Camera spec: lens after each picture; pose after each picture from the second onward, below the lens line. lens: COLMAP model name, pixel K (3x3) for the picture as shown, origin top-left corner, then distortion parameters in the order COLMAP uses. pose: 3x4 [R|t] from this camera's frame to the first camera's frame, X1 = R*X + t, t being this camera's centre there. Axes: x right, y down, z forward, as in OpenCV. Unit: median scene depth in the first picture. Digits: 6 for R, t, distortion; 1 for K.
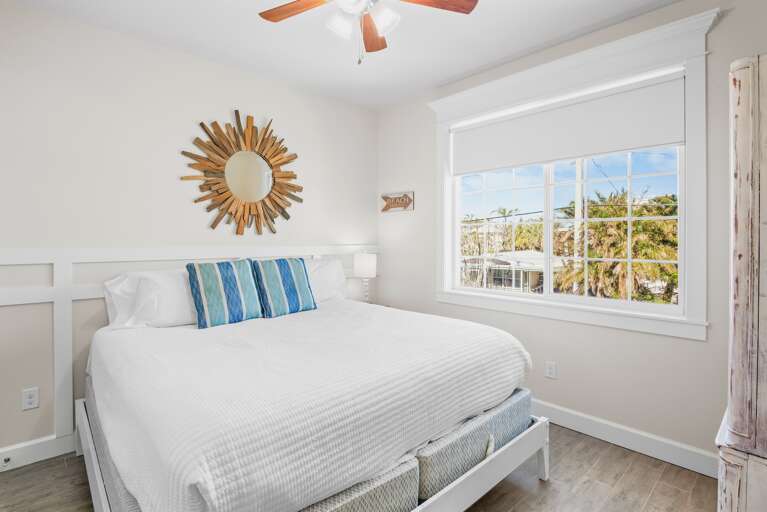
lens RADIAL K [[379.2, 0, 386.9], [0, 379.2, 243.9], [0, 0, 1]] dist [0.002976, 0.000582]
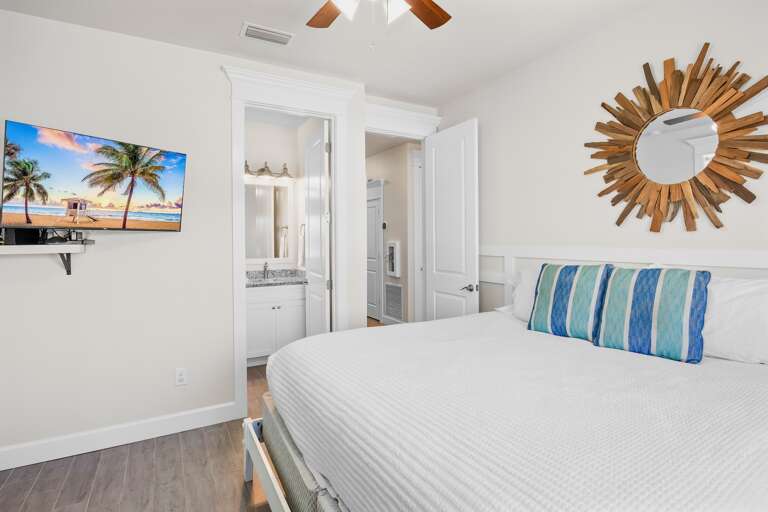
lens RADIAL K [[379.6, 0, 387.4], [0, 379.6, 243.9], [0, 0, 1]] dist [0.002976, 0.000582]
pose [[-0.179891, 0.010305, -0.983632, 0.426795], [-0.006459, 0.999911, 0.011656, -0.006407], [0.983665, 0.008450, -0.179809, 0.640441]]
